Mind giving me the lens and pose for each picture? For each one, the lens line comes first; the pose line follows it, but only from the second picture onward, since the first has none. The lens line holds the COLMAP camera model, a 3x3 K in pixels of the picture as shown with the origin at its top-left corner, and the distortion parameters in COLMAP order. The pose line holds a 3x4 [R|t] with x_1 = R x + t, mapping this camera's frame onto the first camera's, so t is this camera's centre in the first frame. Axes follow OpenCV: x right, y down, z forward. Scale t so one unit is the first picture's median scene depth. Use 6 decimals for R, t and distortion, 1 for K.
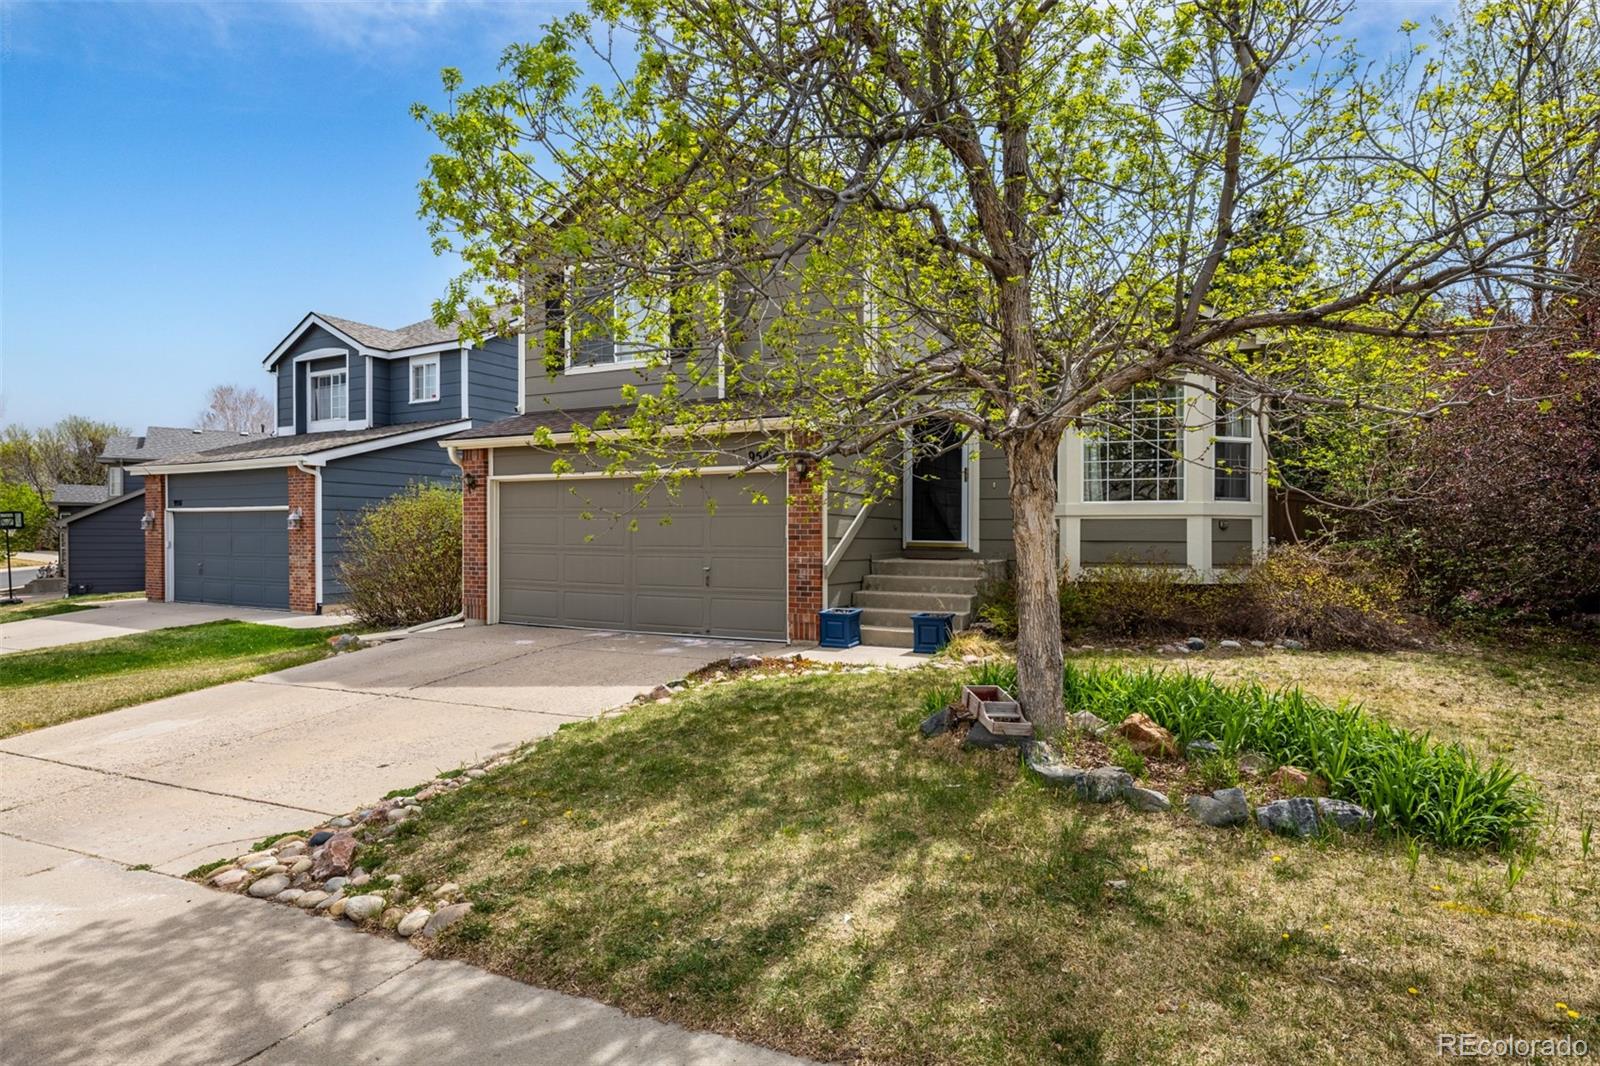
lens RADIAL K [[879.0, 0, 802.9], [0, 879.0, 531.0], [0, 0, 1]] dist [-0.000552, 0.001080]
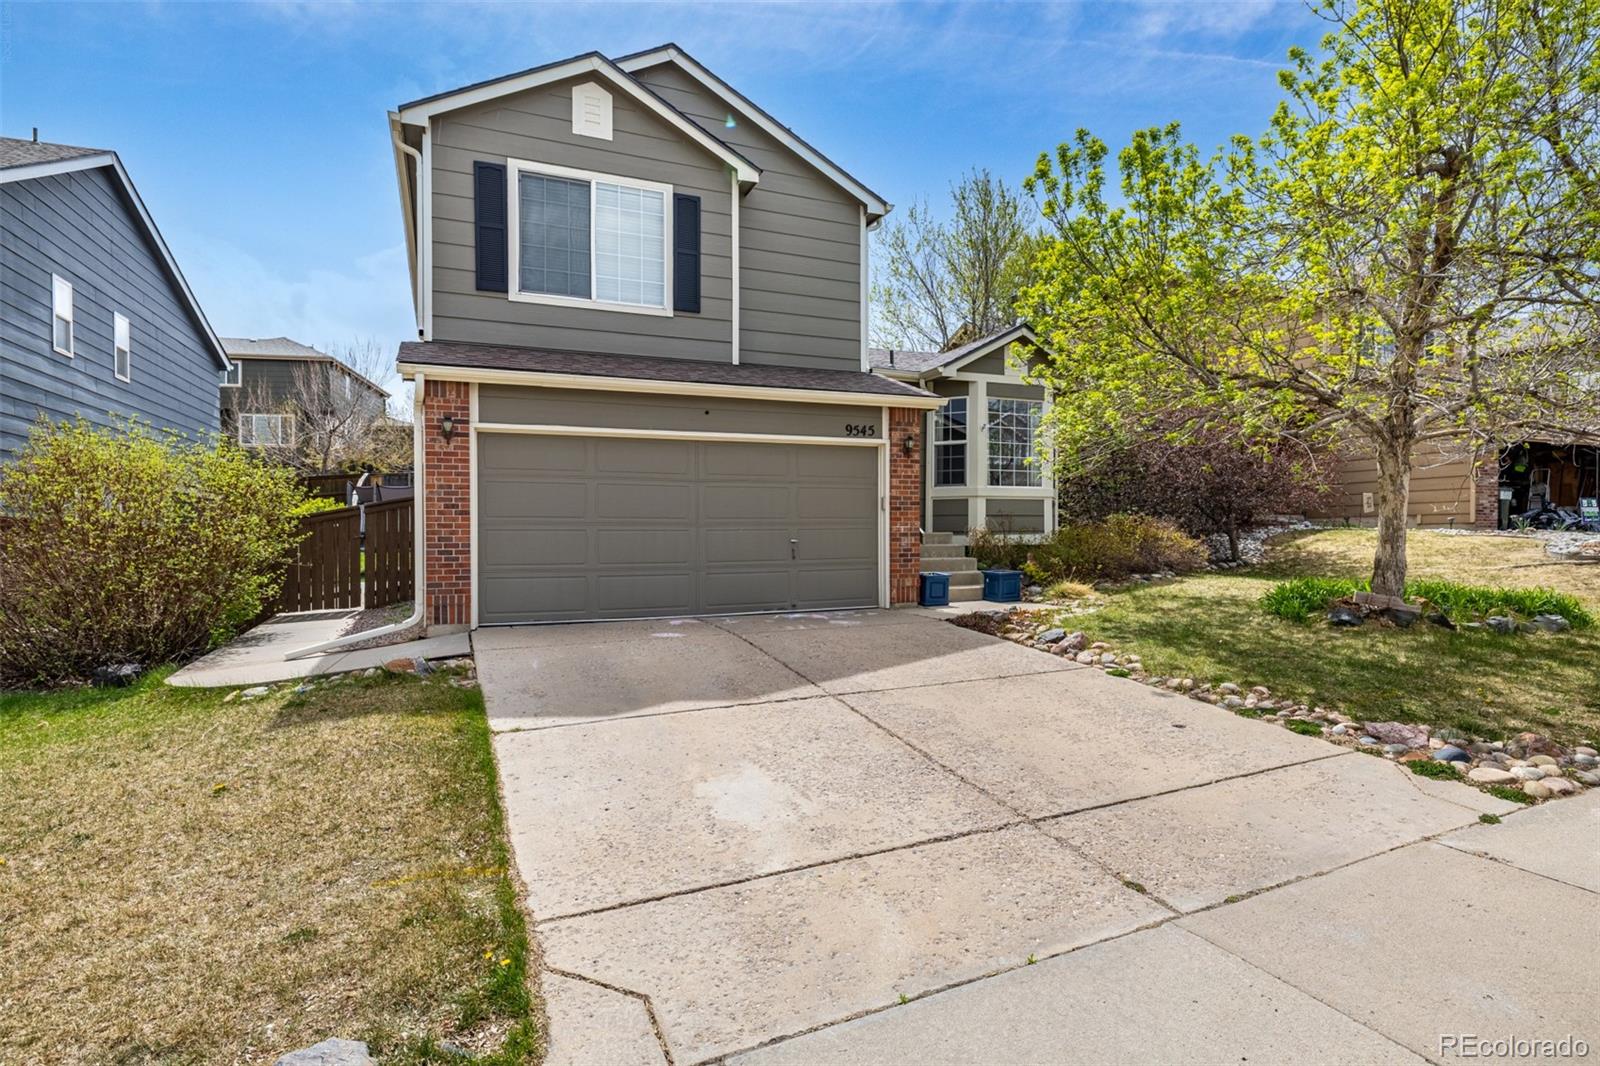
lens RADIAL K [[809.0, 0, 802.6], [0, 809.0, 530.1], [0, 0, 1]] dist [0.003363, -0.000170]
pose [[0.637837, -0.006190, 0.770147, -0.839138], [0.004089, 0.999981, 0.004651, 0.028434], [-0.770161, 0.000183, 0.637850, 0.447986]]
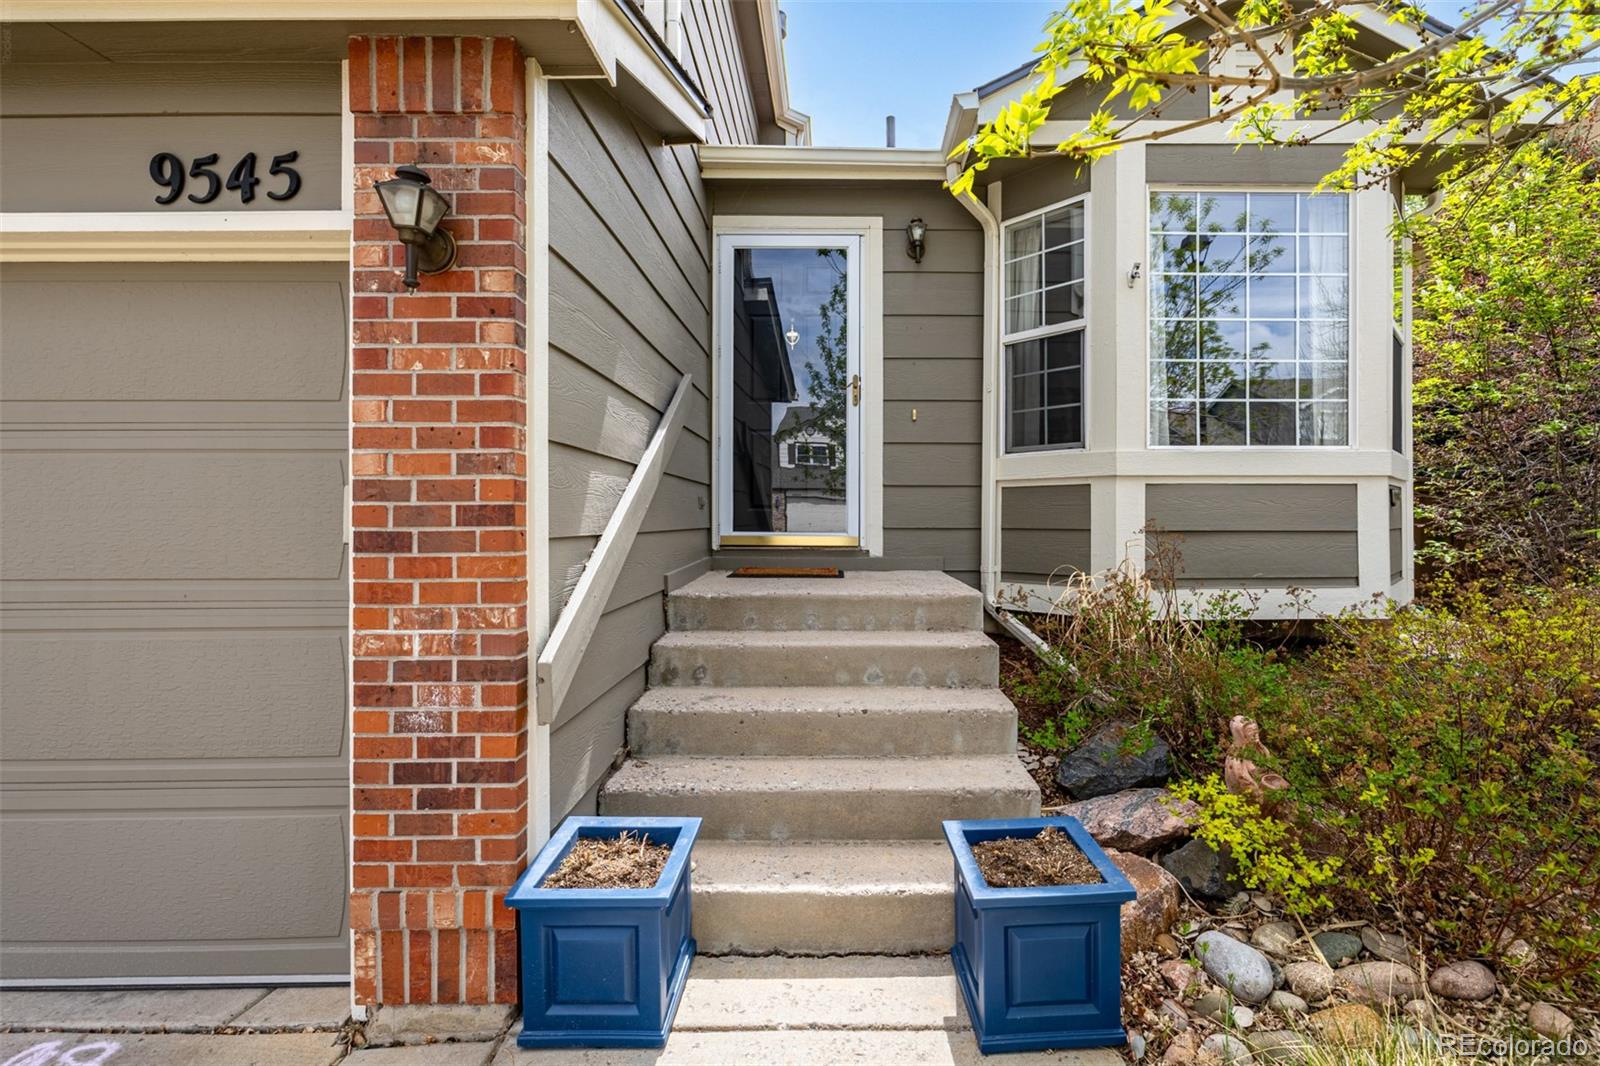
lens RADIAL K [[689.1, 0, 845.9], [0, 689.1, 510.5], [0, 0, 1]] dist [0.005008, 0.000171]
pose [[0.886910, -0.003953, 0.461926, 0.012947], [0.004979, 0.999987, -0.001003, 0.000249], [-0.461916, 0.003190, 0.886918, 0.783244]]
